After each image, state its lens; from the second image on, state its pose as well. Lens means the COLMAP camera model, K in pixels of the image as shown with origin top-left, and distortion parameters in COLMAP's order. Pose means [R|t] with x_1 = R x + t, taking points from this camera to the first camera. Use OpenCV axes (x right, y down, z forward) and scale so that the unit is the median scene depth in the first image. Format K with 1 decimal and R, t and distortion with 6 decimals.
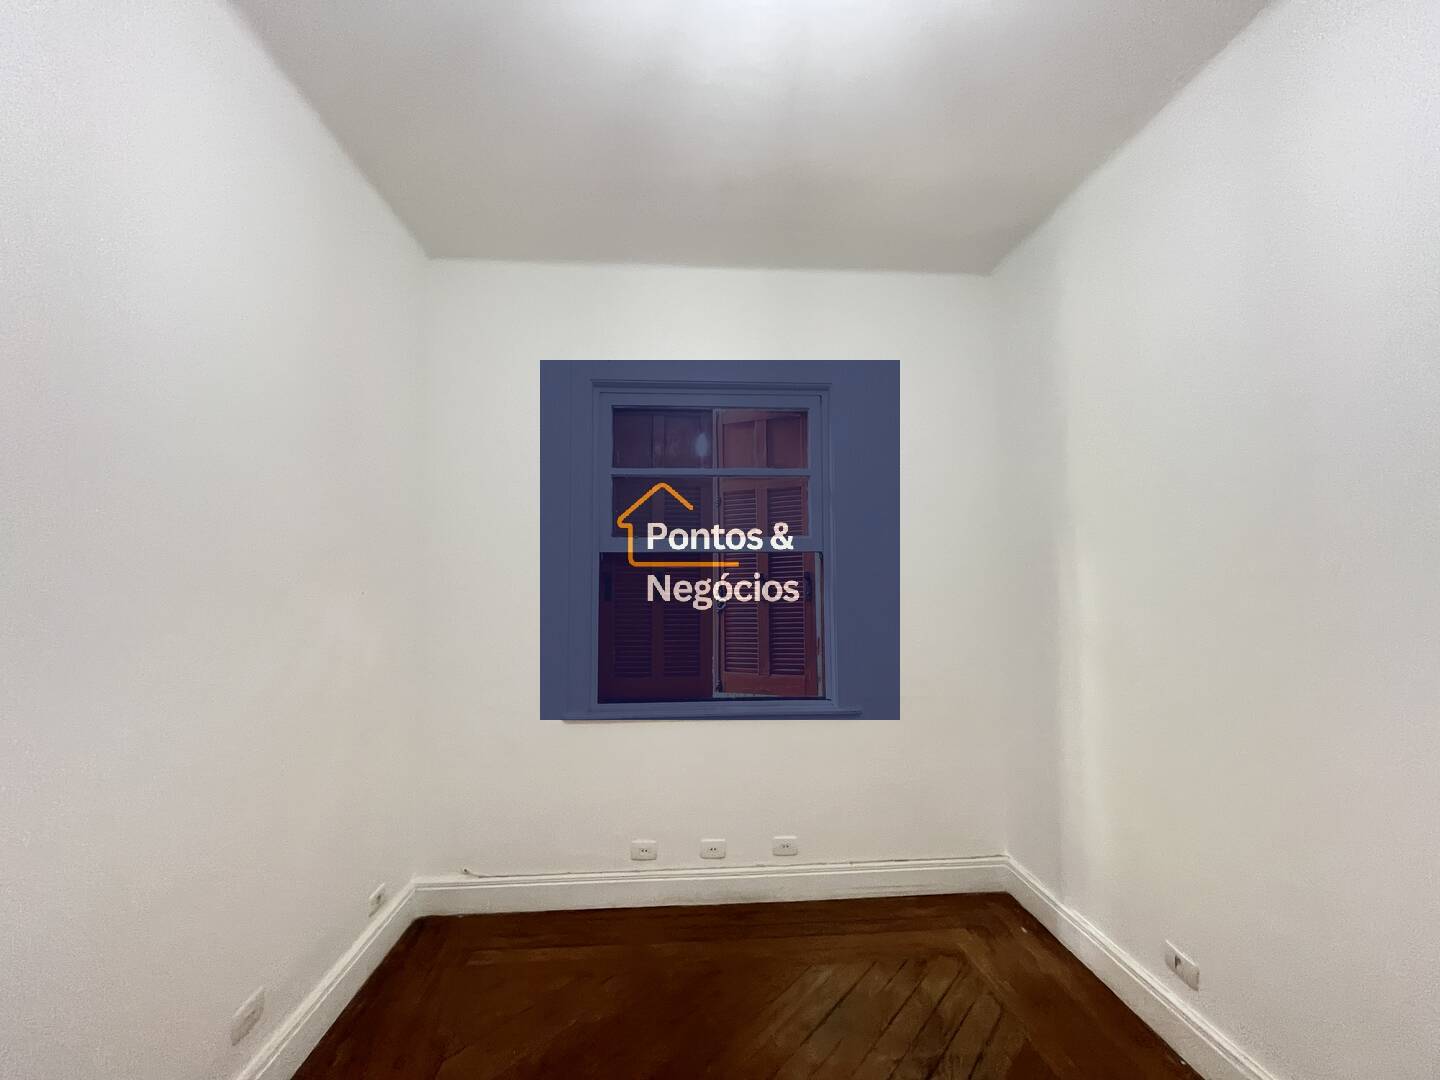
lens RADIAL K [[582.9, 0, 719.4], [0, 582.9, 538.3], [0, 0, 1]] dist [-0.002139, -0.000317]
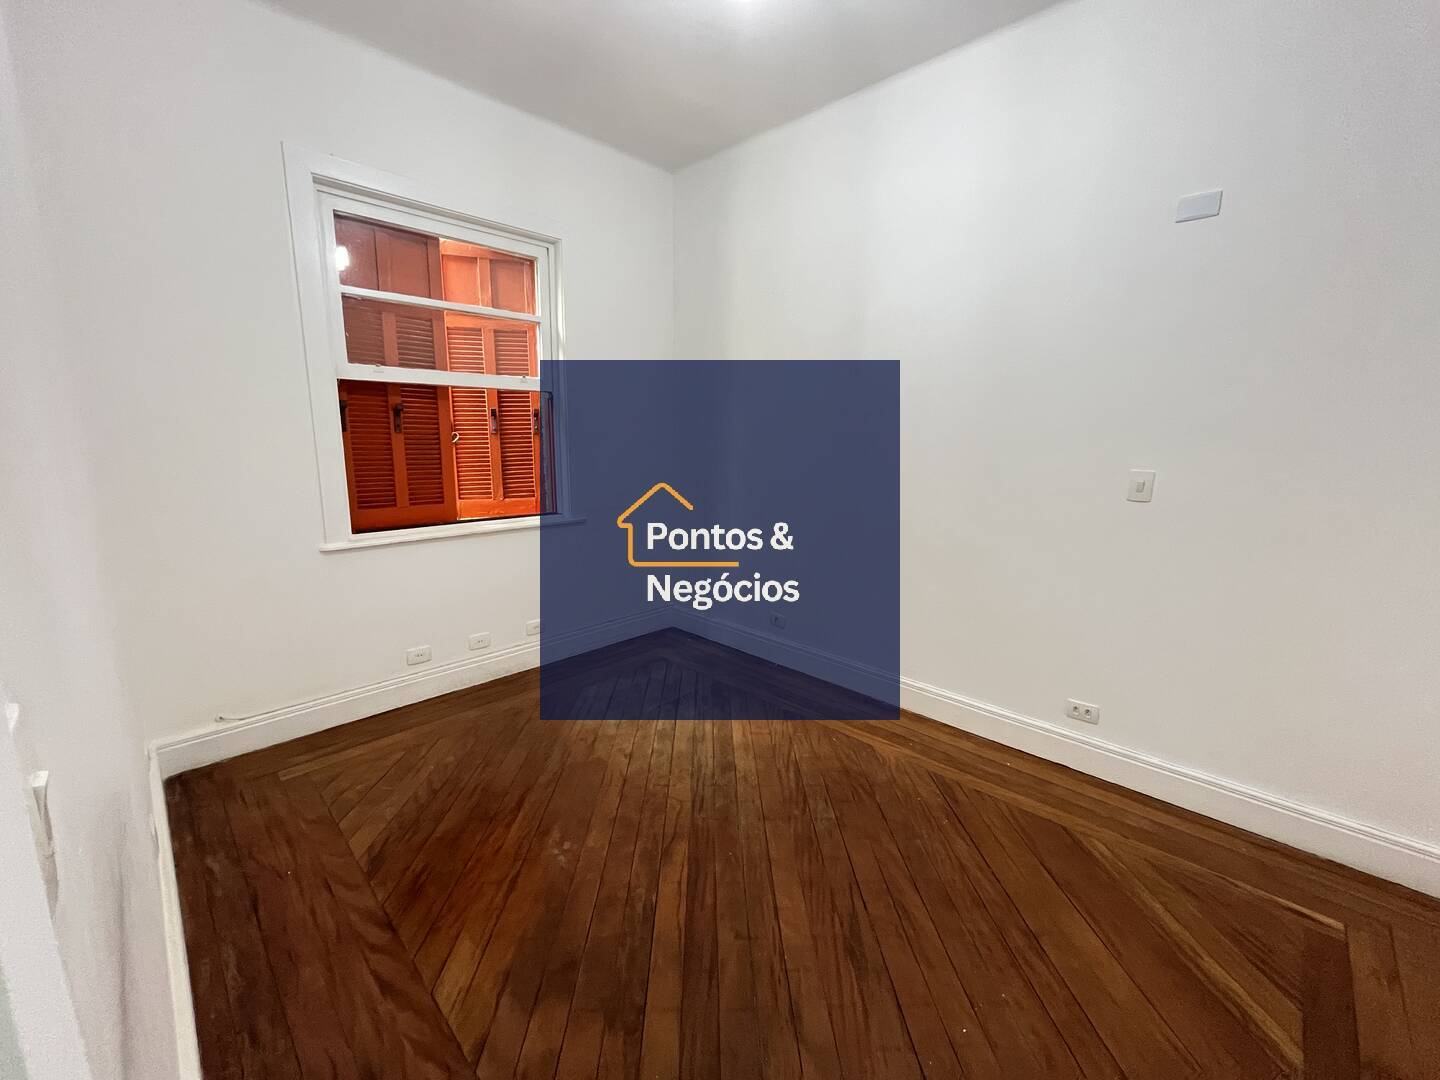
lens RADIAL K [[582.9, 0, 716.0], [0, 582.9, 536.2], [0, 0, 1]] dist [-0.002139, -0.000317]
pose [[0.747934, -0.104130, 0.655555, -0.374734], [-0.061015, 0.972651, 0.224112, 0.021986], [-0.660963, -0.207620, 0.721125, -0.130160]]
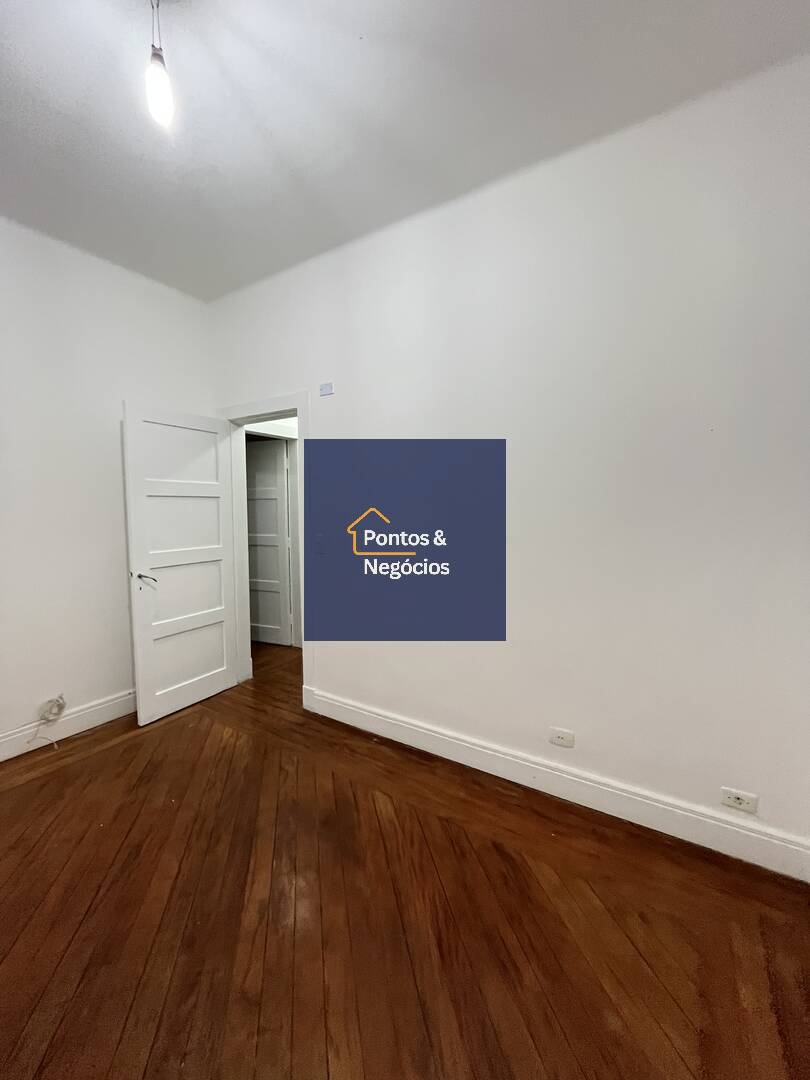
lens RADIAL K [[437.1, 0, 399.7], [0, 437.1, 539.4], [0, 0, 1]] dist [-0.002139, -0.000317]
pose [[-0.597495, 0.073542, -0.798493, 0.270081], [0.063727, 0.996991, 0.044139, 0.068128], [0.799337, -0.024512, -0.600383, 0.768454]]
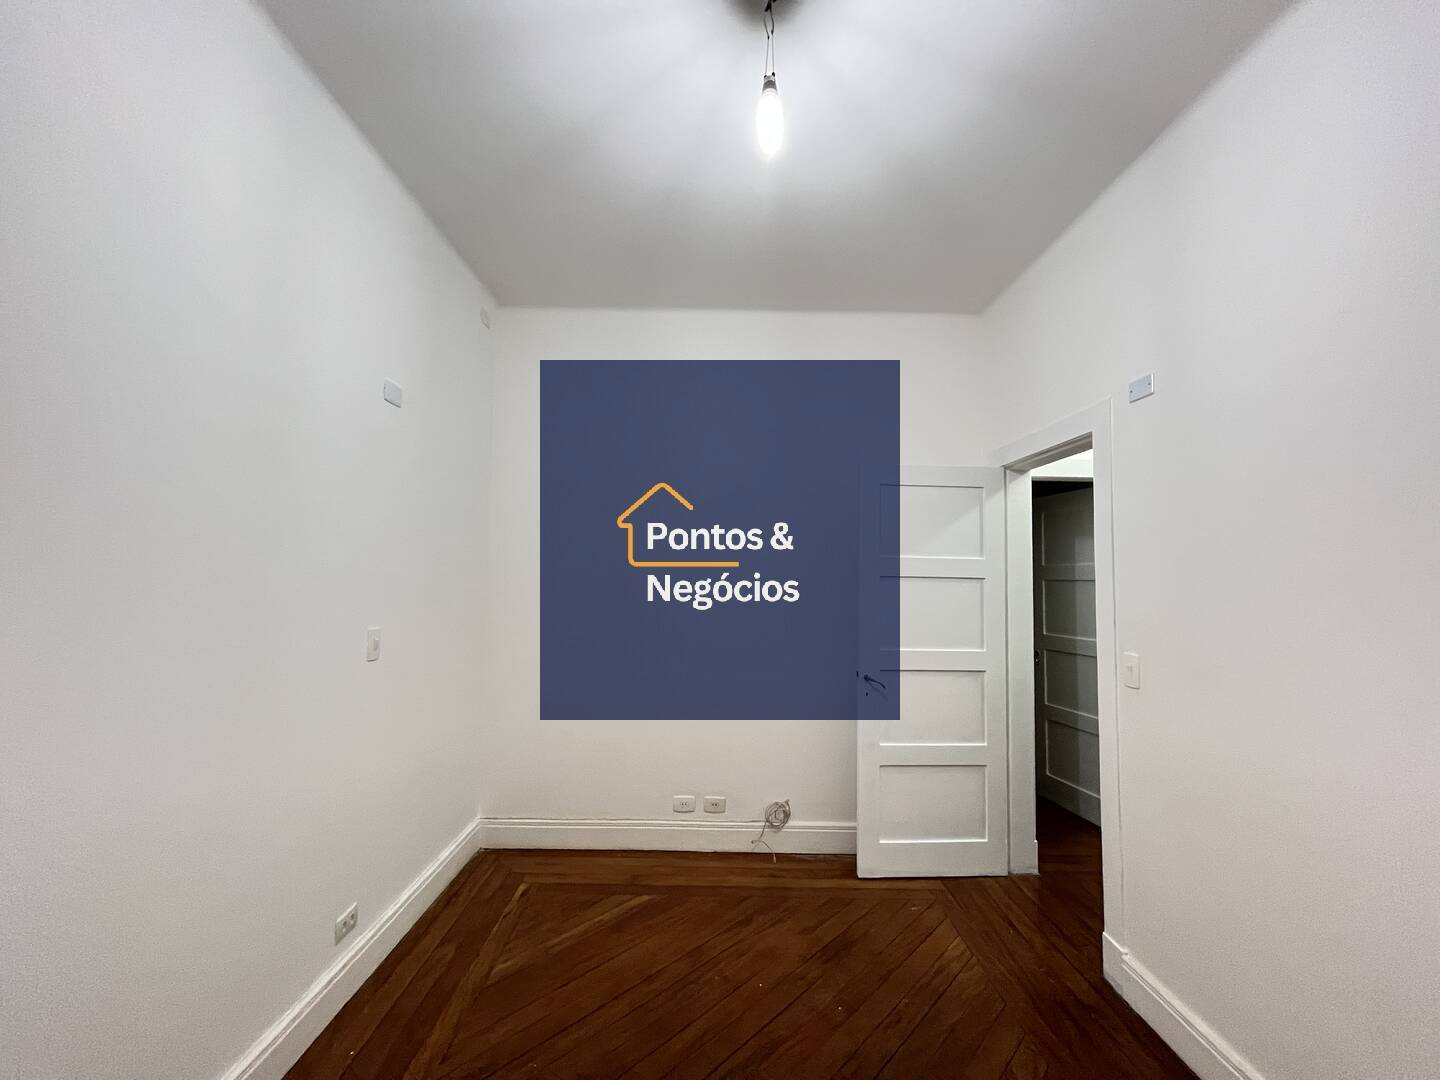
lens RADIAL K [[582.9, 0, 721.3], [0, 582.9, 541.6], [0, 0, 1]] dist [-0.002139, -0.000317]
pose [[-0.998253, -0.004209, 0.058926, 0.048834], [-0.011777, 0.991616, -0.128685, 0.053793], [-0.057891, -0.129154, -0.989933, 0.779368]]
